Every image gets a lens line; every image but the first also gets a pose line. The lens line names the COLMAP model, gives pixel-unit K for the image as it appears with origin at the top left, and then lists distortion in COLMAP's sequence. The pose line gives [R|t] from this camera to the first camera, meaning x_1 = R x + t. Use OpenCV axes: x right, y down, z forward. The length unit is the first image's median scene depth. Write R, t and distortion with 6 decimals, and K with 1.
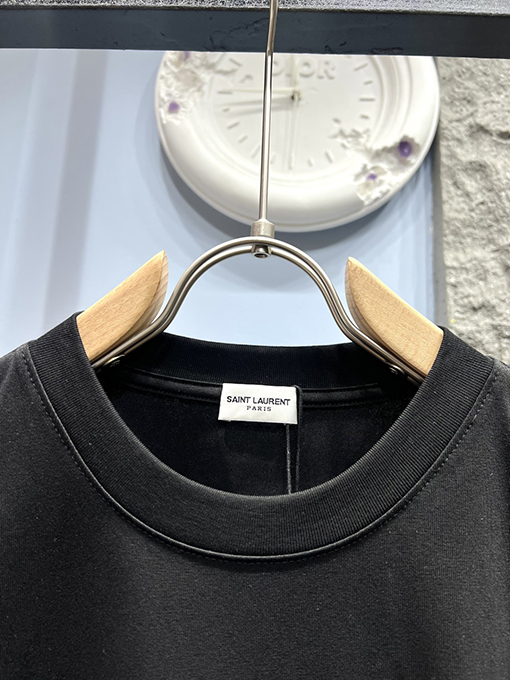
lens RADIAL K [[507.2, 0, 255.0], [0, 507.2, 340.0], [0, 0, 1]] dist [0.003501, 0.007449]
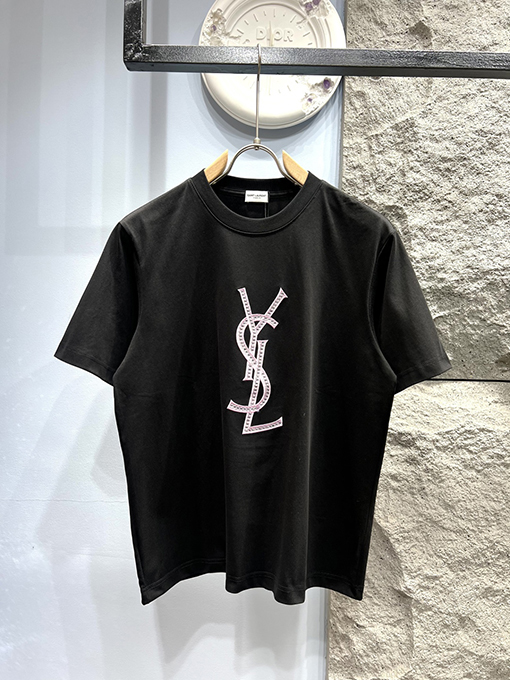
lens RADIAL K [[507.2, 0, 255.0], [0, 507.2, 340.0], [0, 0, 1]] dist [0.003501, 0.007449]
pose [[0.999753, -0.018665, 0.012074, -0.031024], [0.015099, 0.968781, 0.247460, 0.106286], [-0.016316, -0.247216, 0.968823, -1.242197]]
